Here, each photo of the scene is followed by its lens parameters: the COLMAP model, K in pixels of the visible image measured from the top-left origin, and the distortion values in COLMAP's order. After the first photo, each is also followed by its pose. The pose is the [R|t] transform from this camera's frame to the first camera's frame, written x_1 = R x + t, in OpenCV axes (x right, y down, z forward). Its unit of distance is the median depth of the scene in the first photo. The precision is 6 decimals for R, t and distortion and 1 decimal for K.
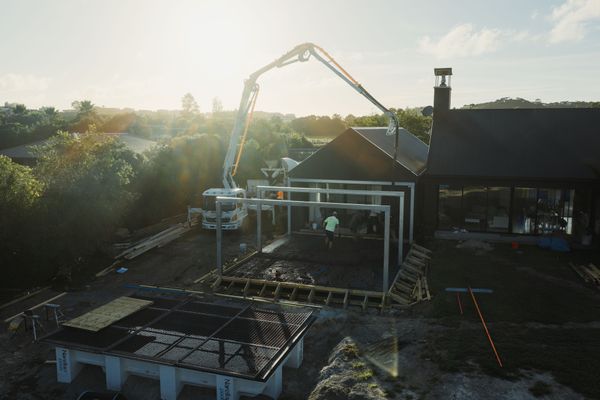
lens RADIAL K [[492.7, 0, 300.0], [0, 492.7, 200.0], [0, 0, 1]] dist [0.007582, 0.003009]
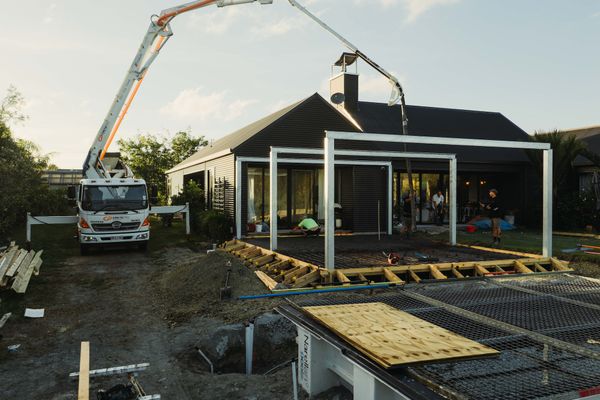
lens RADIAL K [[501.0, 0, 300.6], [0, 501.0, 189.8], [0, 0, 1]] dist [-0.000447, 0.006215]
pose [[0.766022, 0.008393, 0.642759, -0.435392], [0.089955, 0.988676, -0.120116, 0.101157], [-0.636489, 0.149831, 0.756593, 0.451158]]
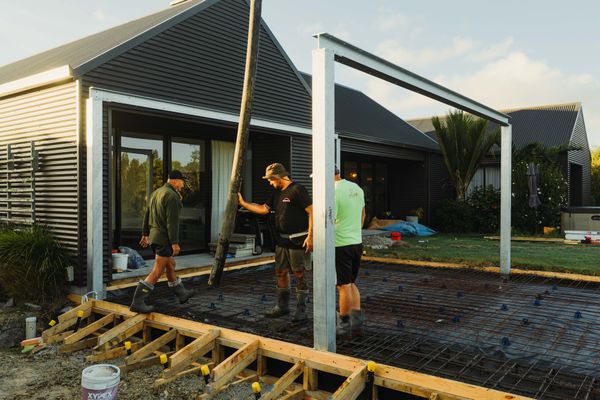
lens RADIAL K [[492.7, 0, 300.0], [0, 492.7, 200.0], [0, 0, 1]] dist [0.007582, 0.003009]
pose [[0.314323, -0.010502, 0.949258, -0.264488], [0.137663, 0.989873, -0.034632, 0.045692], [-0.939282, 0.141563, 0.312585, 0.875335]]
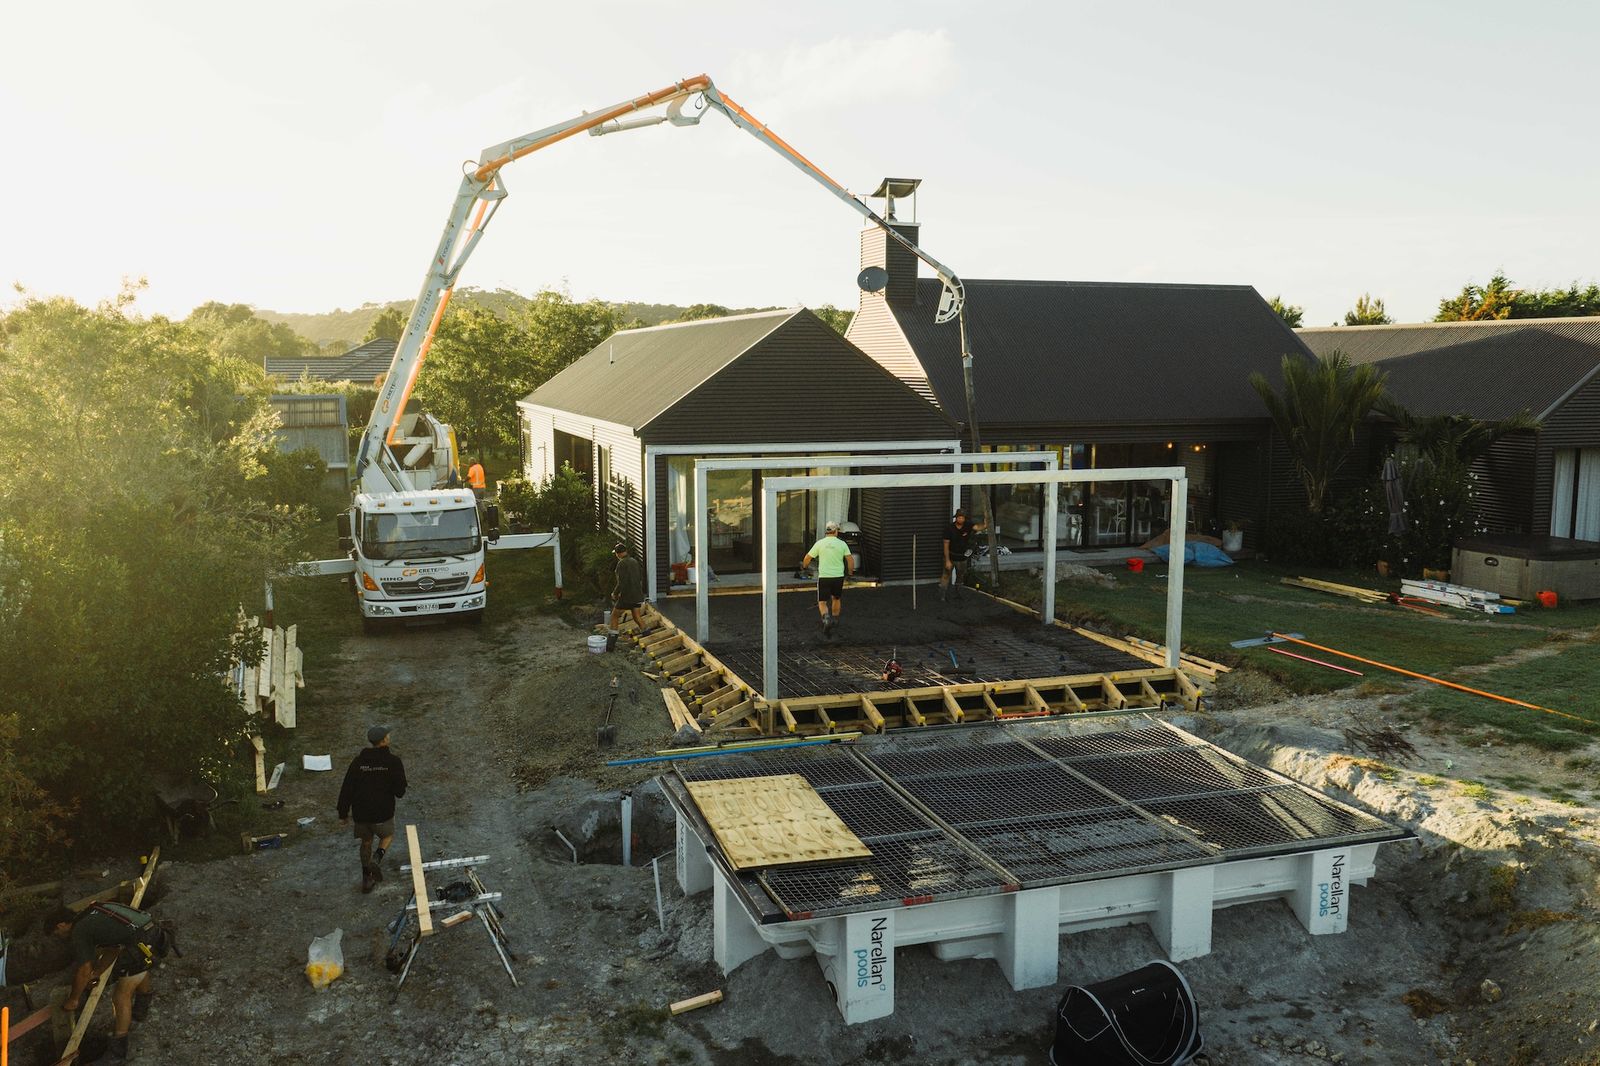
lens RADIAL K [[1314.0, 0, 800.0], [0, 1314.0, 533.0], [0, 0, 1]] dist [0.007582, 0.003009]
pose [[0.802632, -0.074270, 0.591833, -0.542234], [0.086856, 0.996195, 0.007222, 0.023756], [-0.590117, 0.045608, 0.806028, 0.177380]]
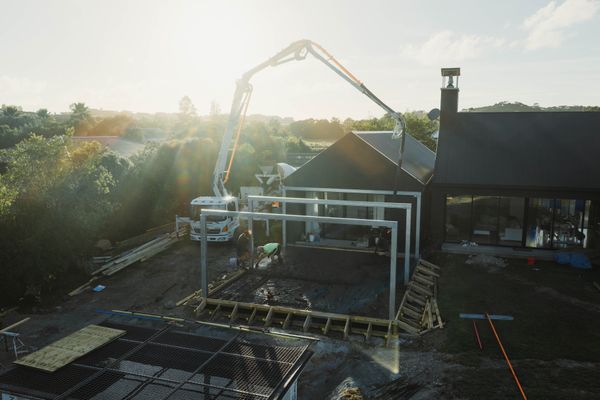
lens RADIAL K [[492.7, 0, 300.0], [0, 492.7, 200.0], [0, 0, 1]] dist [0.007582, 0.003009]
pose [[0.999988, 0.003022, 0.003939, 0.004178], [-0.002996, 0.999974, -0.006533, -0.013765], [-0.003958, 0.006521, 0.999971, 0.084748]]
